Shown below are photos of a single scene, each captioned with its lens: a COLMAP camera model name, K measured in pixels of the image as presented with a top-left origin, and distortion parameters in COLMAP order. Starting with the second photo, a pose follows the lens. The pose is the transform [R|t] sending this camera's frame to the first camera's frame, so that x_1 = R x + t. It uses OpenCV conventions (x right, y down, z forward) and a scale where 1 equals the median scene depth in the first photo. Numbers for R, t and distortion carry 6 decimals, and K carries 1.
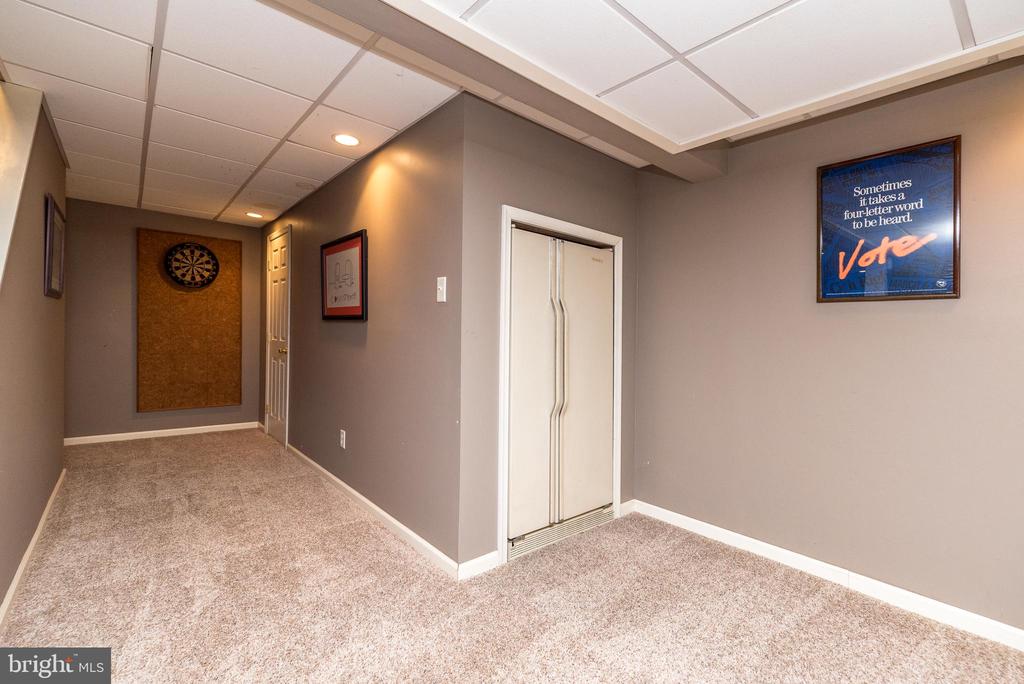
lens RADIAL K [[451.0, 0, 509.1], [0, 451.0, 317.3], [0, 0, 1]] dist [-0.001679, 0.000172]
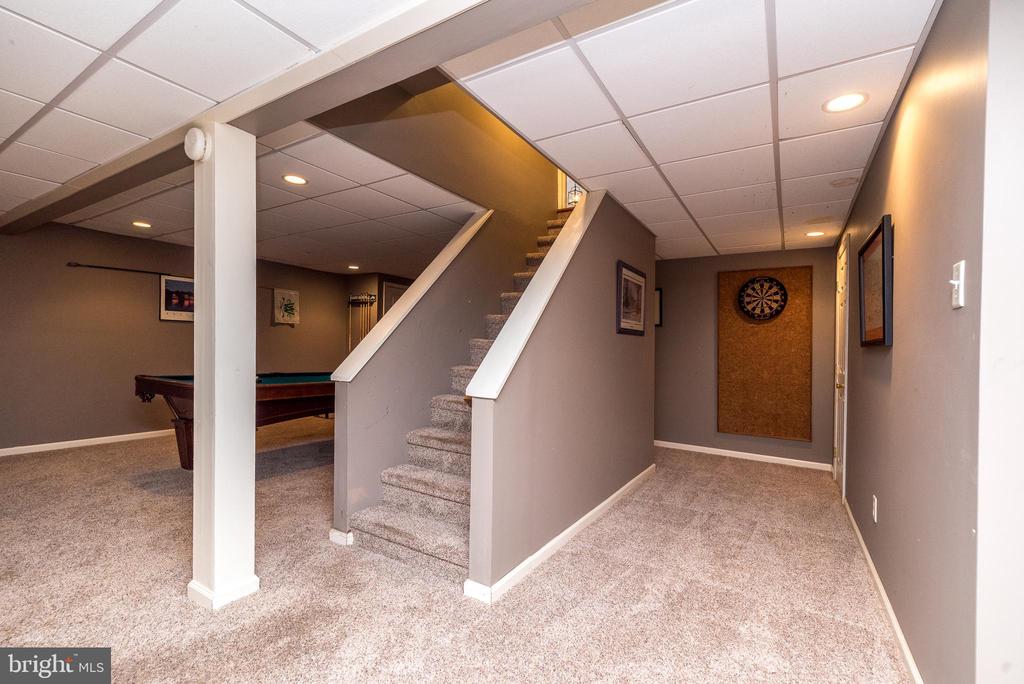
lens RADIAL K [[443.8, 0, 510.1], [0, 443.8, 352.8], [0, 0, 1]] dist [0.003039, 0.000277]
pose [[0.298177, -0.011913, -0.954436, 0.098754], [0.015475, 0.999851, -0.007645, 0.008678], [0.954385, -0.012490, 0.298317, 0.147218]]
